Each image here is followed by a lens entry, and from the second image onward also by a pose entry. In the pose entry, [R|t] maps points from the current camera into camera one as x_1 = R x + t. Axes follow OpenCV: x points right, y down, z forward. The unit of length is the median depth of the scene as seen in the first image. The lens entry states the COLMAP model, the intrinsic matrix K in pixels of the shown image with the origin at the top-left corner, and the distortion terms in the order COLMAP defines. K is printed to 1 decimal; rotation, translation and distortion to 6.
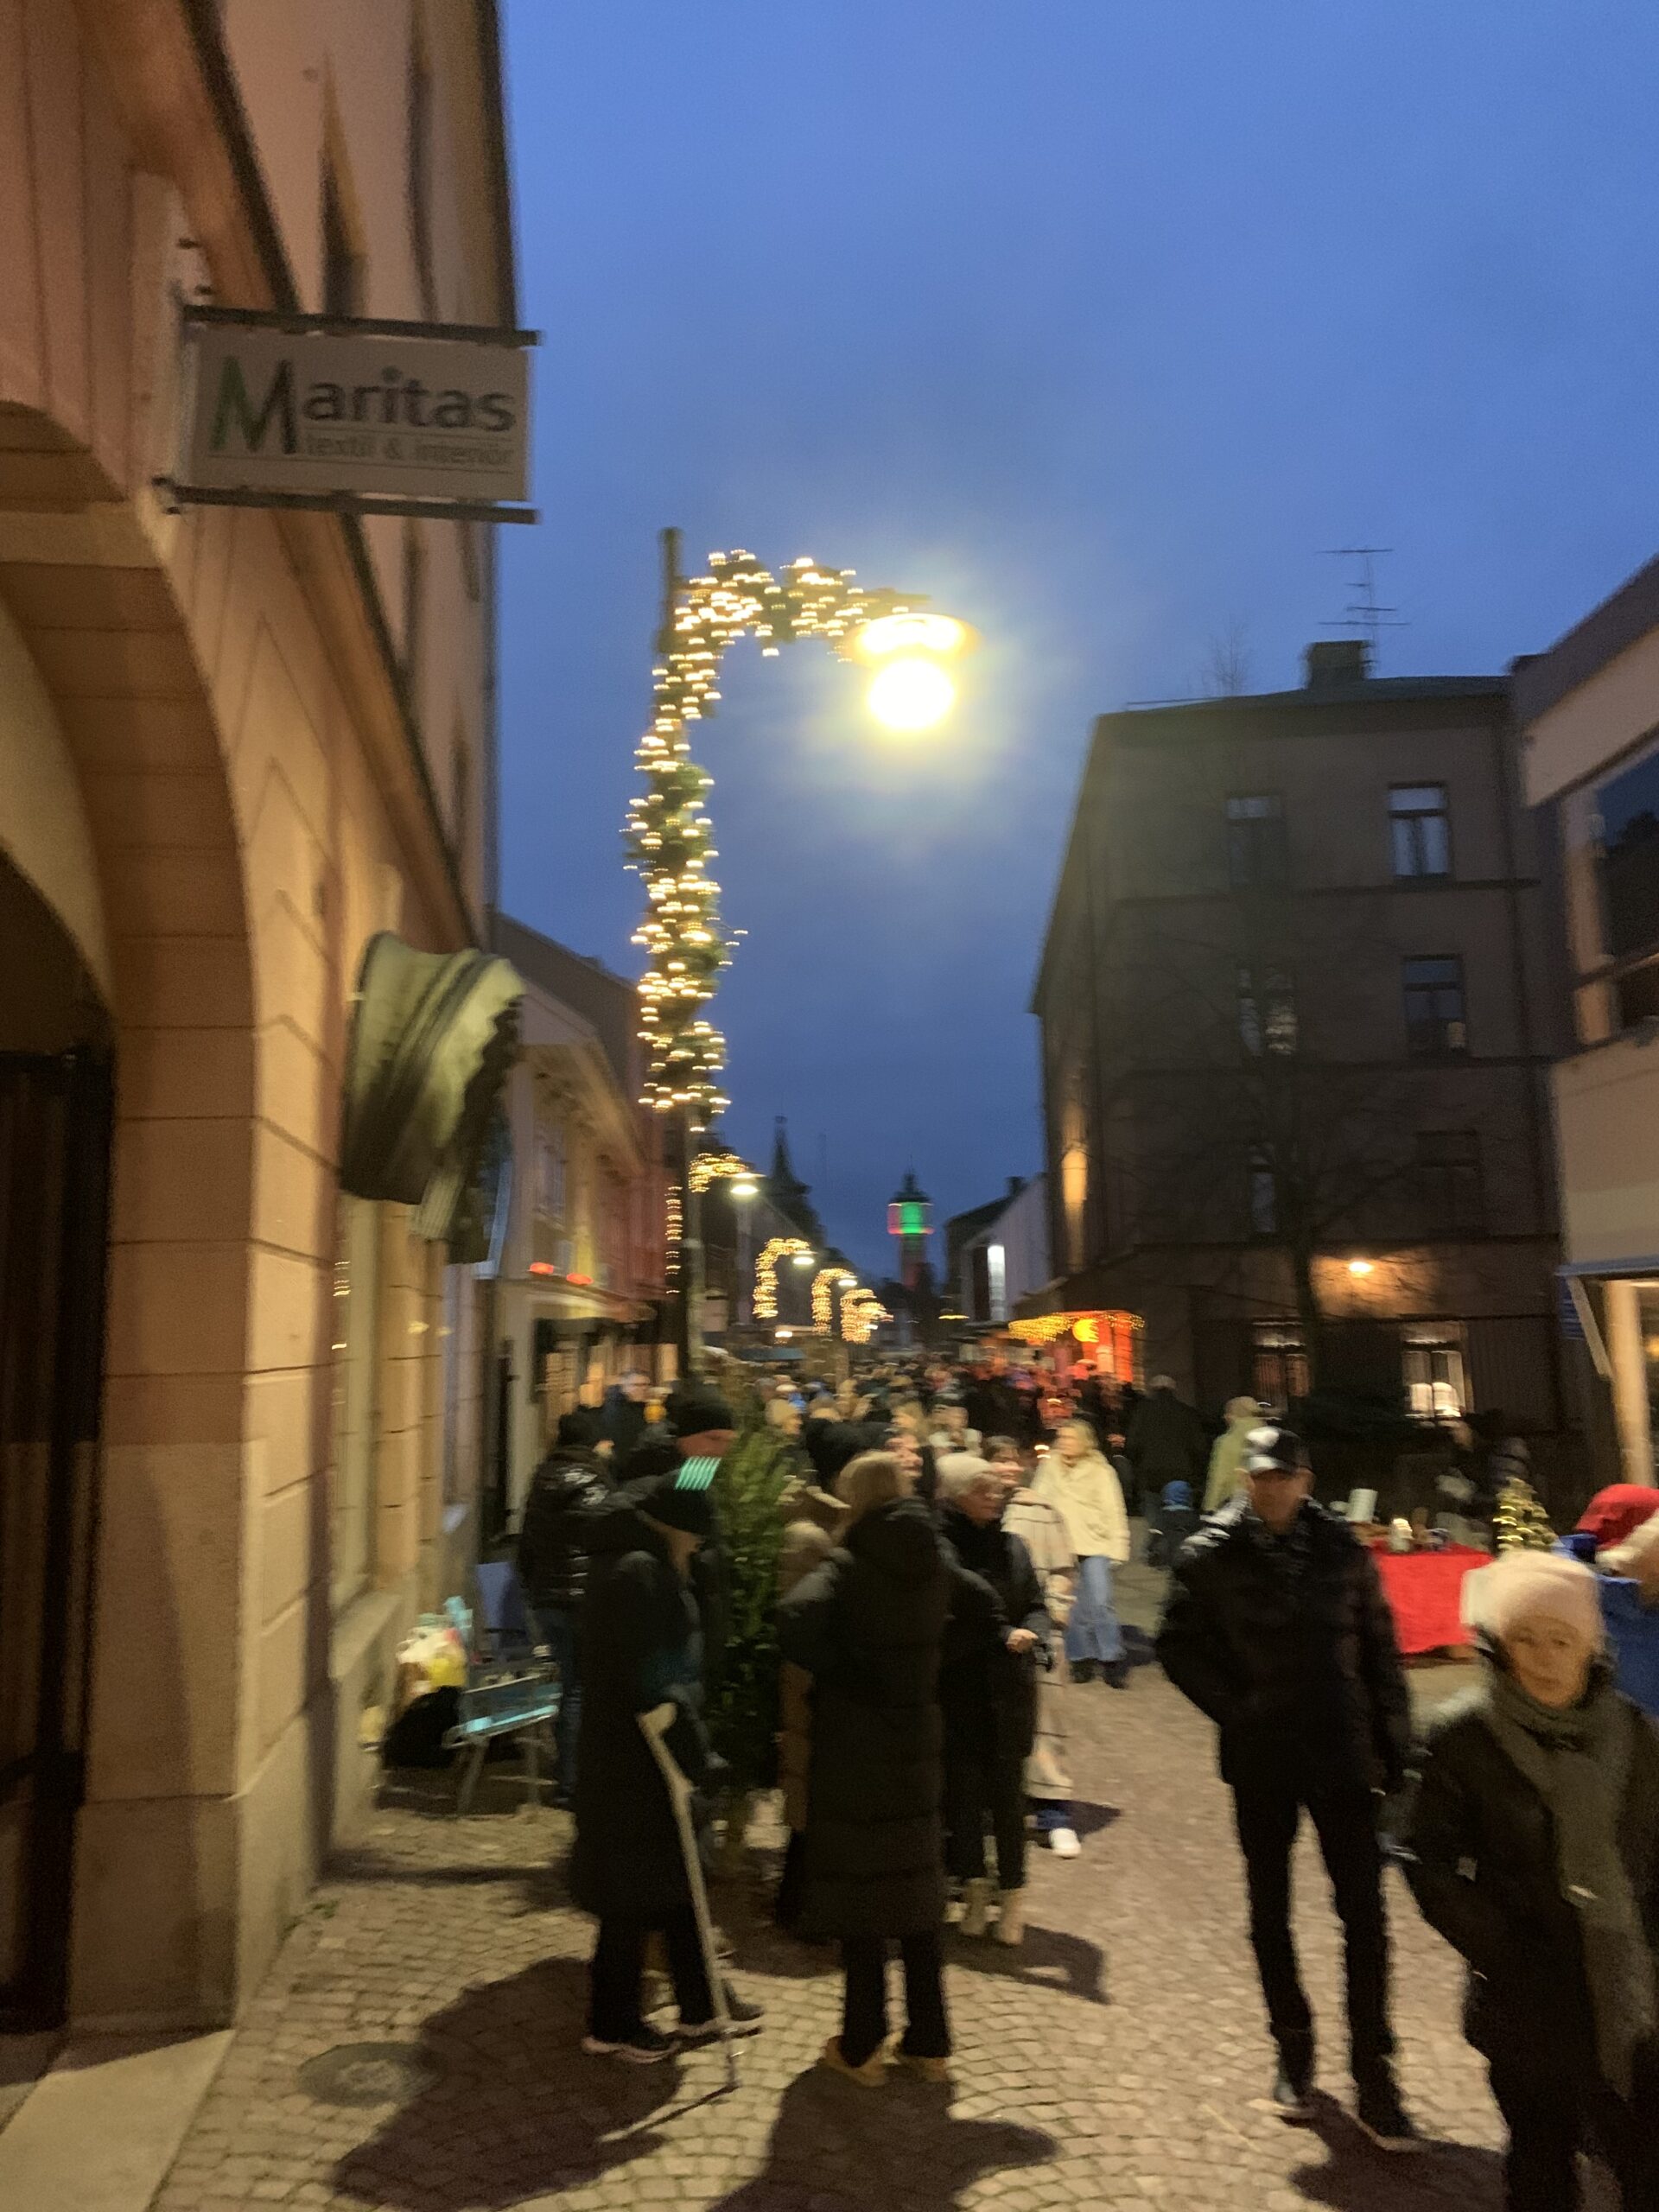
lens RADIAL K [[1676.7, 0, 829.5], [0, 1676.7, 1106.0], [0, 0, 1]] dist [0.056564, -0.061157]
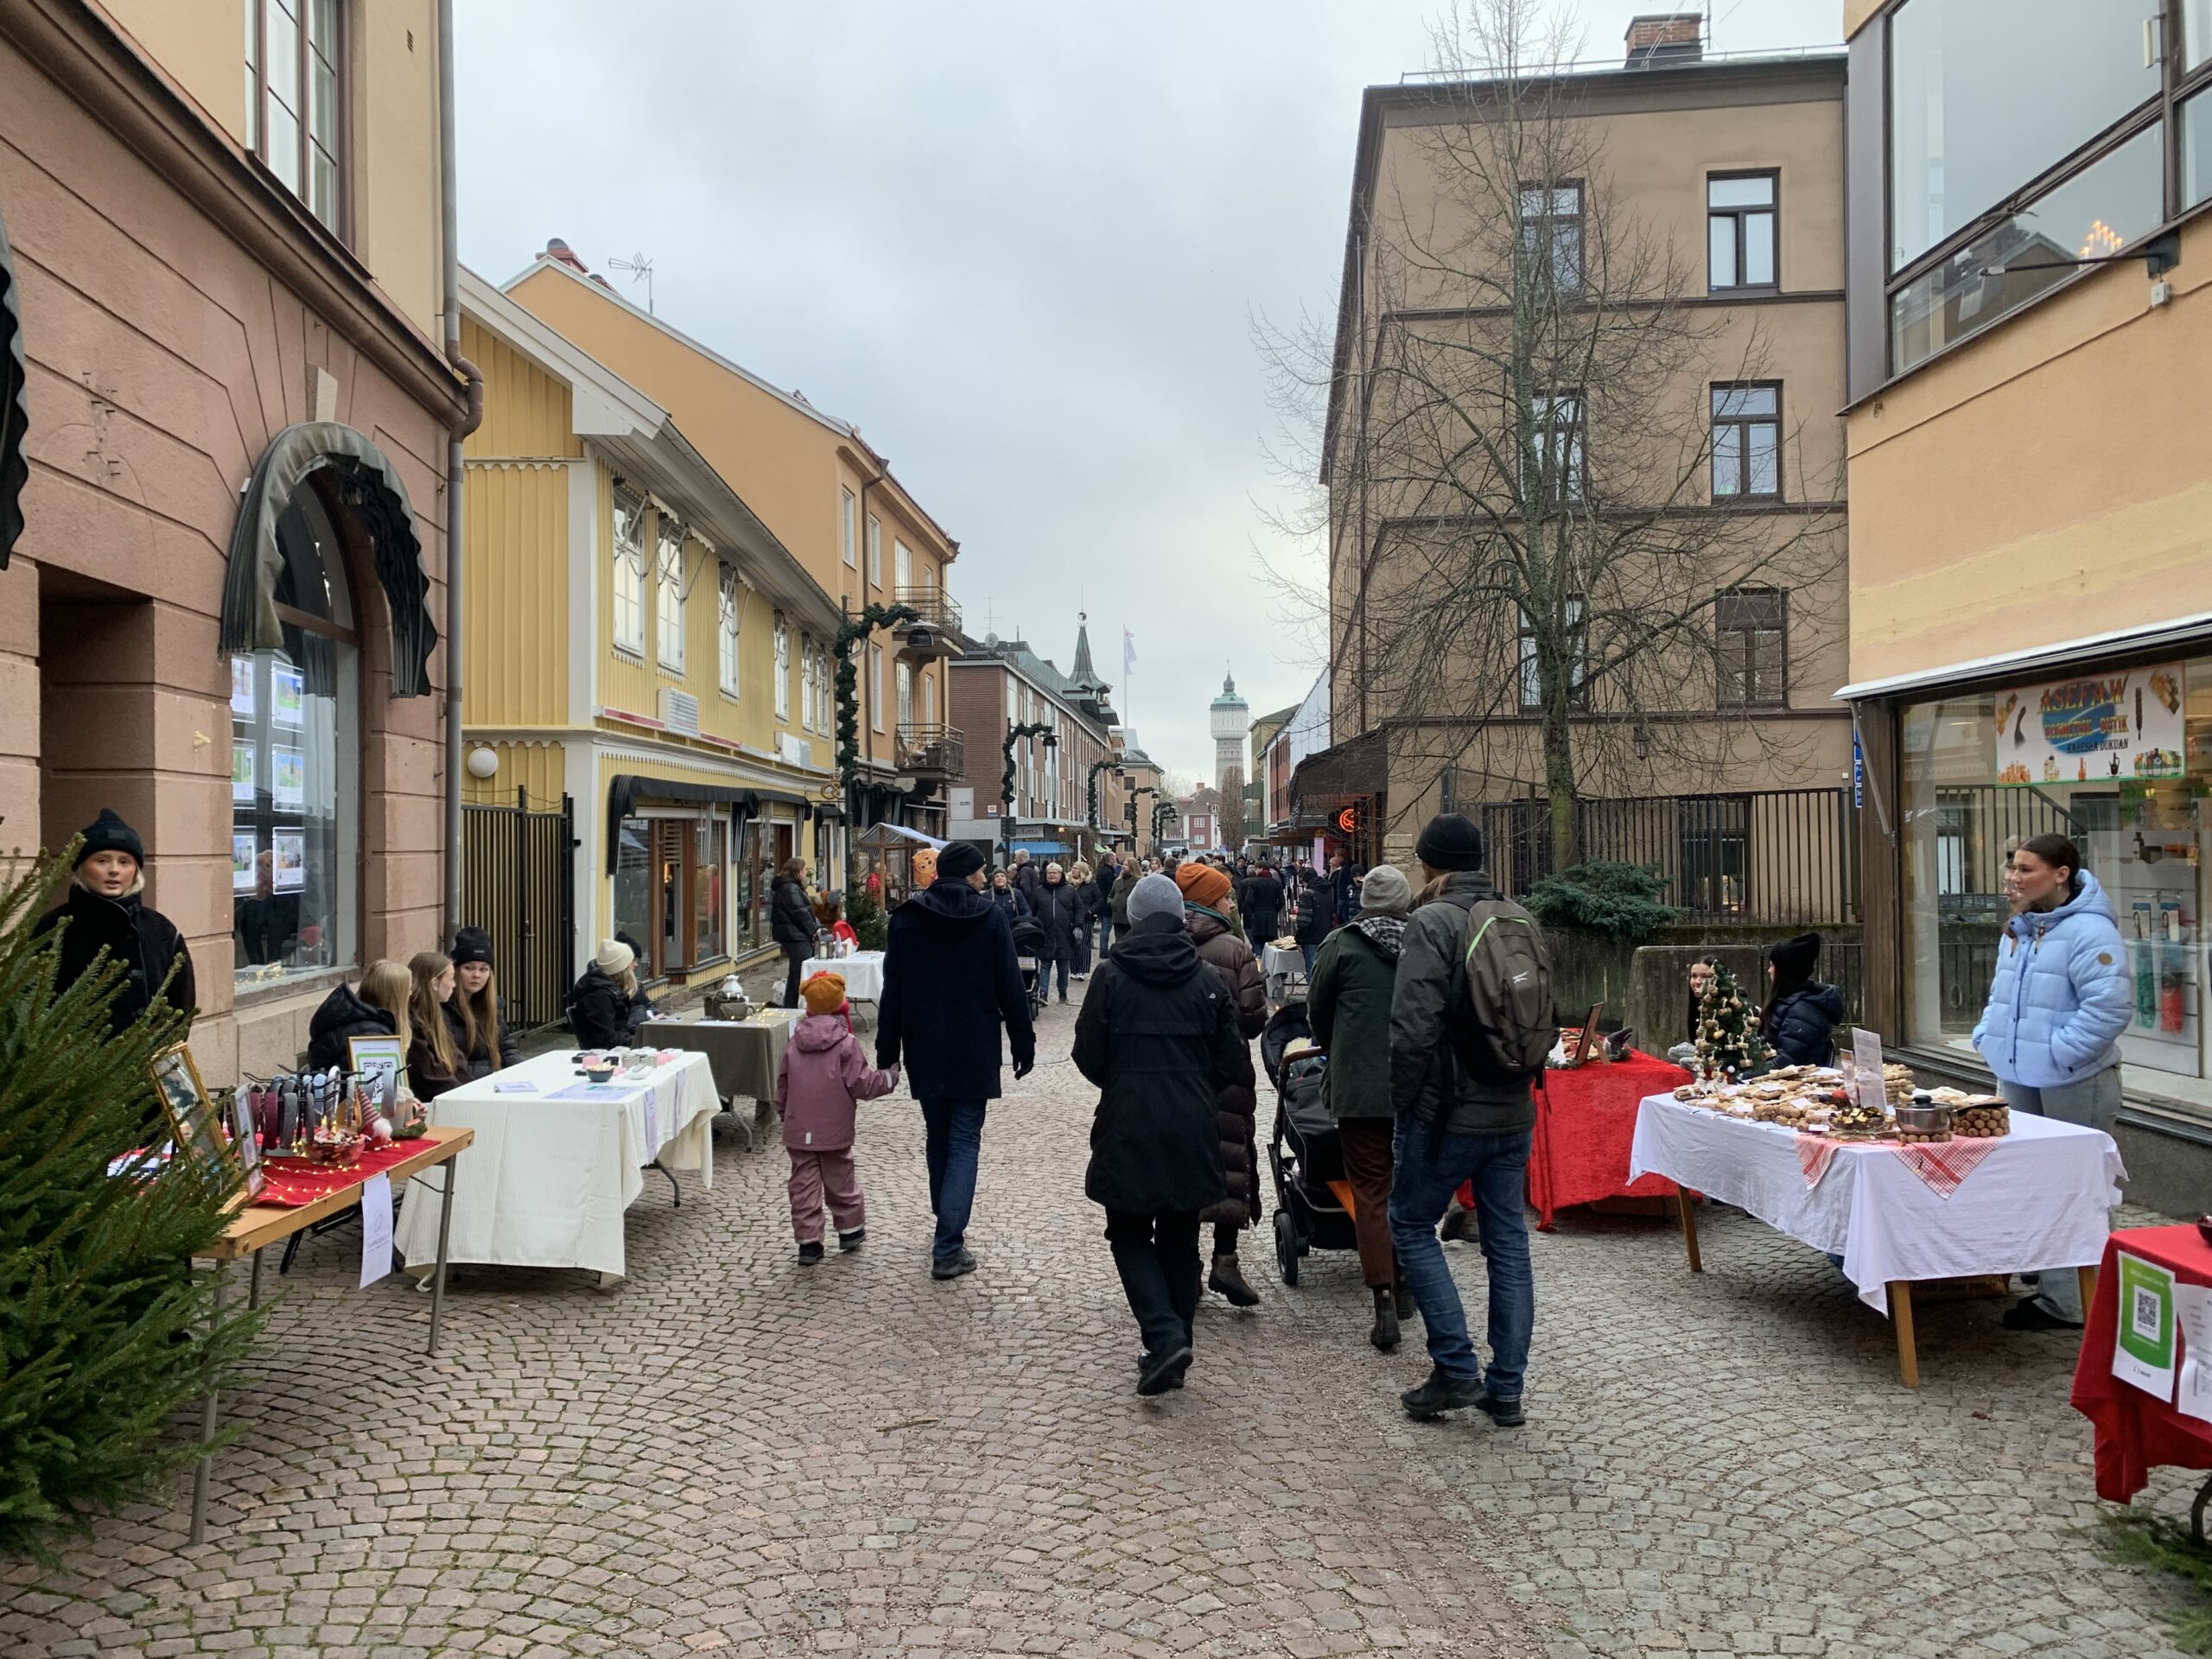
lens RADIAL K [[1651.8, 0, 1106.0], [0, 1651.8, 829.5], [0, 0, 1]] dist [0.084554, -0.121253]
pose [[0.999418, 0.009549, -0.032744, 0.086181], [-0.005295, 0.991812, 0.127595, 0.041430], [0.033695, -0.127348, 0.991286, 0.169269]]
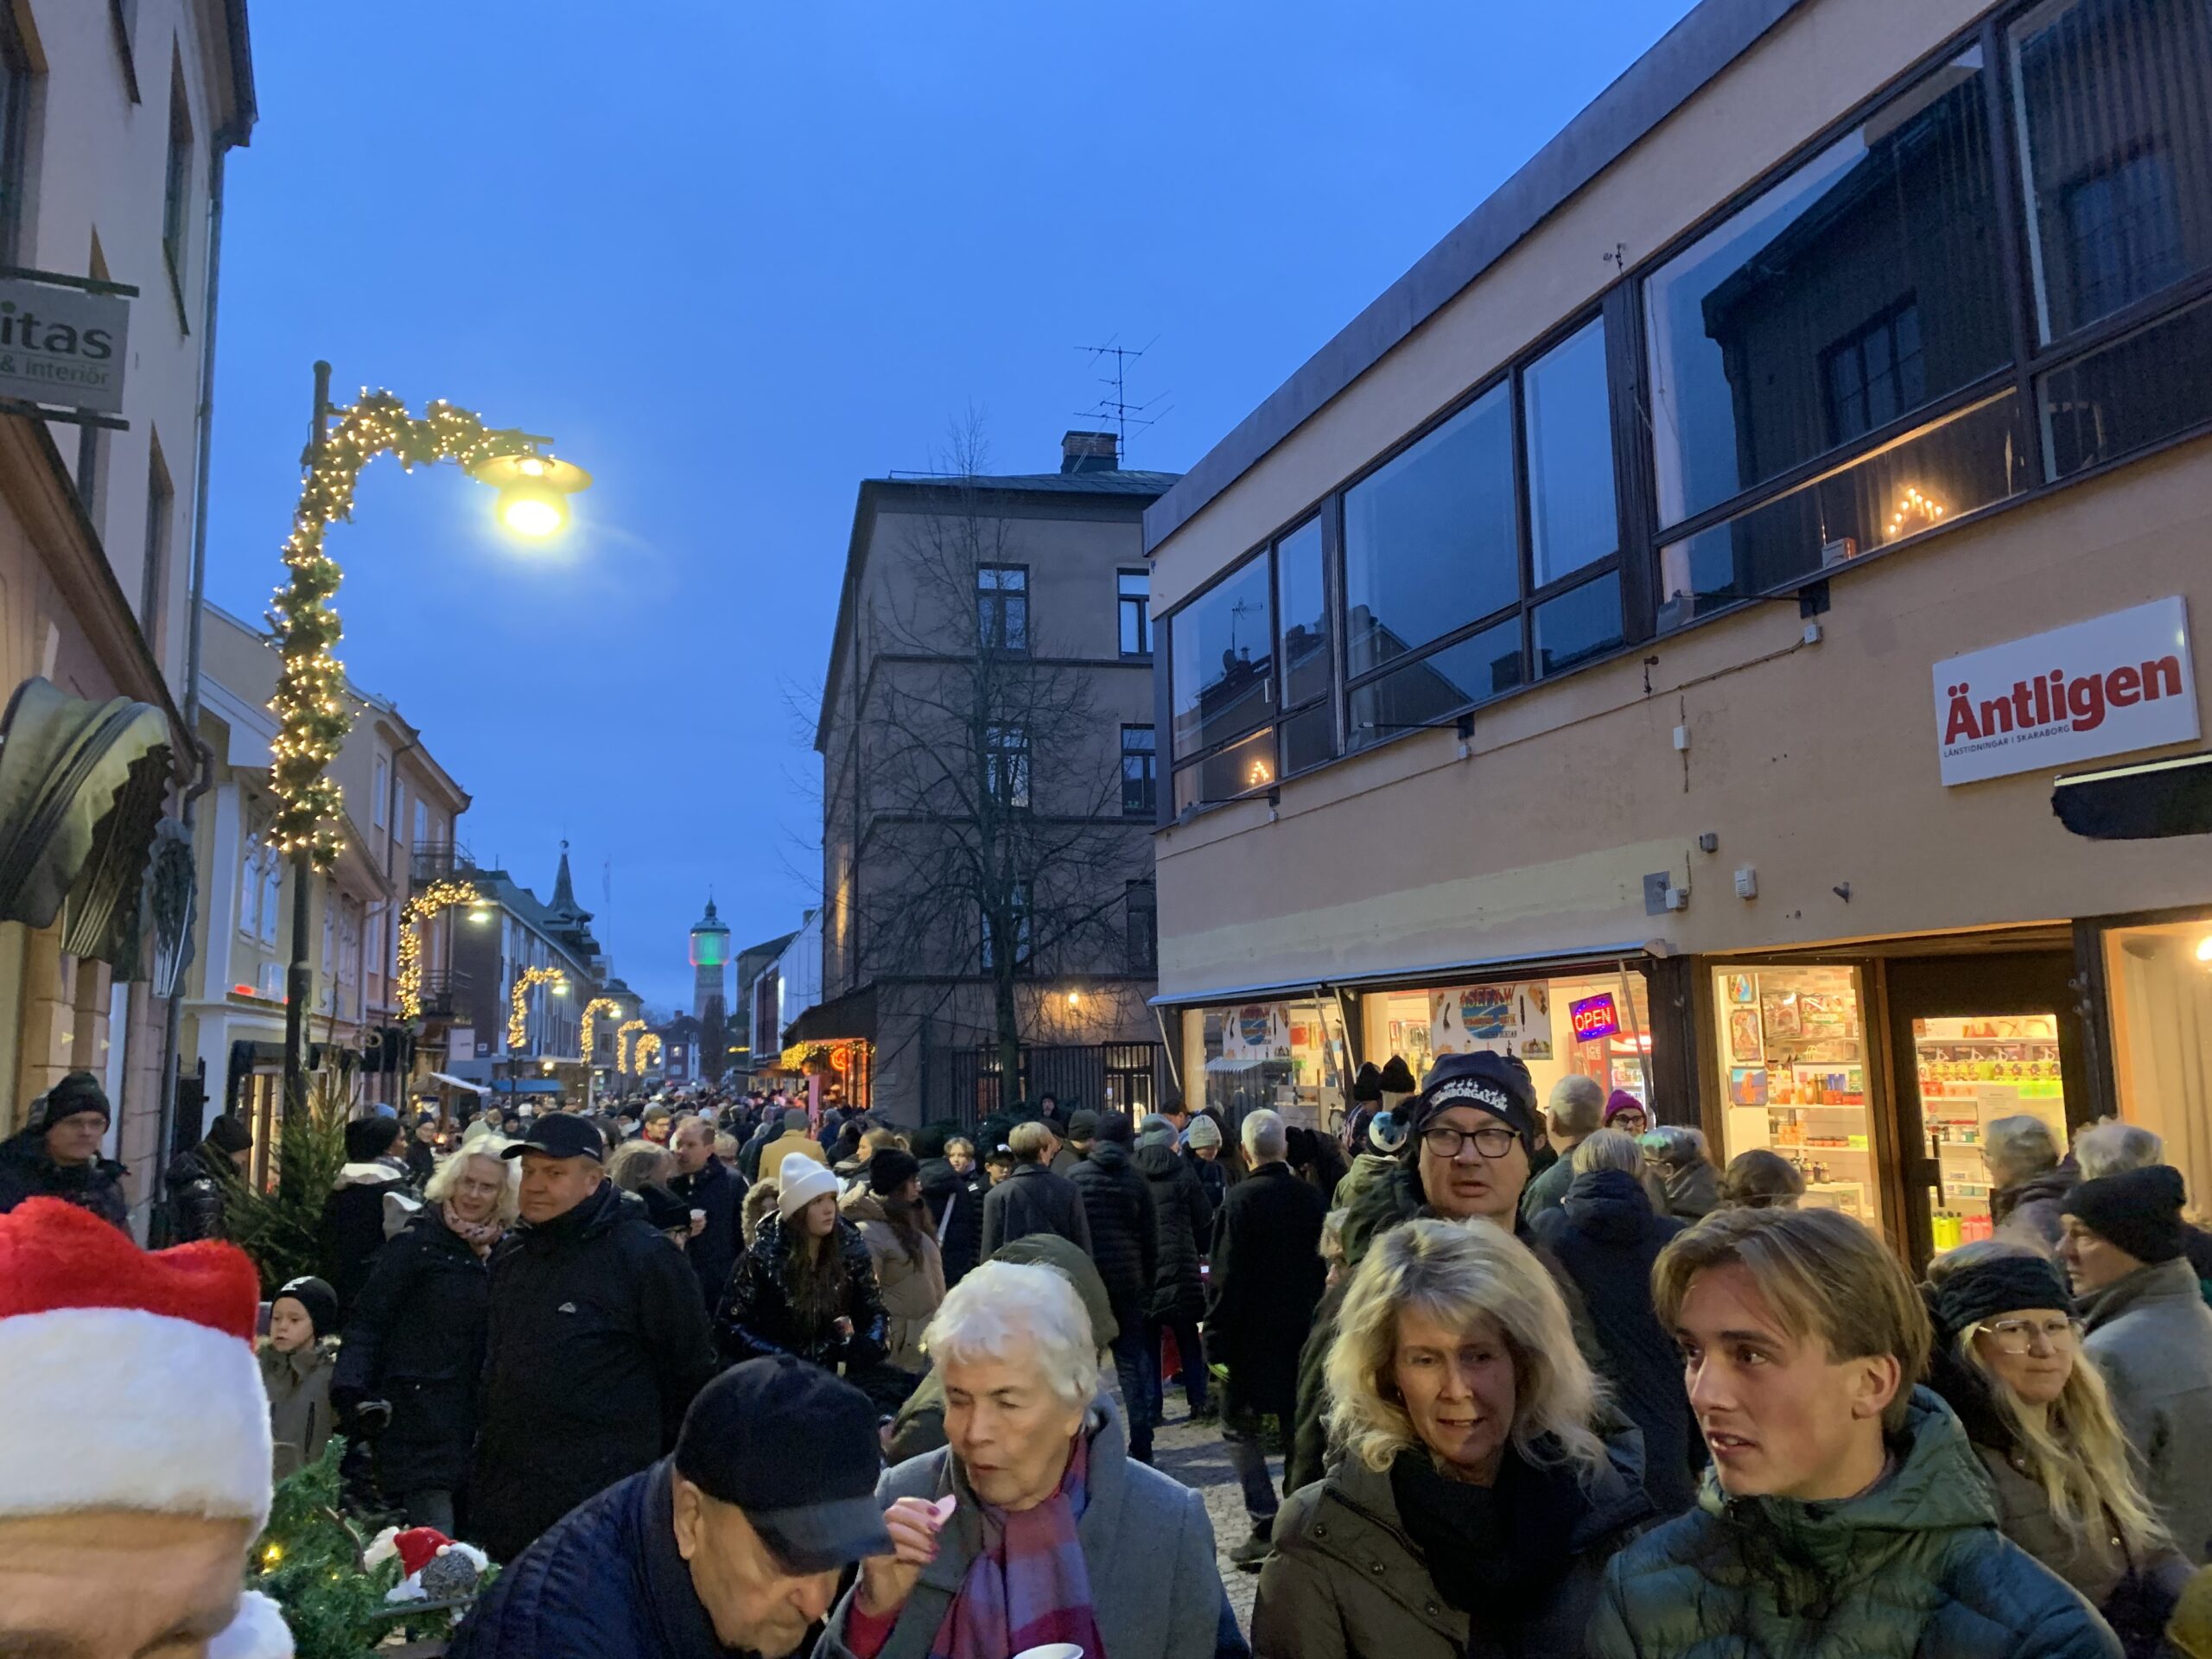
lens RADIAL K [[1676.7, 0, 1106.0], [0, 1676.7, 829.5], [0, 0, 1]] dist [0.056564, -0.061157]
pose [[0.962180, 0.039376, 0.269554, 0.042171], [-0.037655, 0.999224, -0.011552, -0.006620], [-0.269799, 0.000965, 0.962916, -0.097020]]
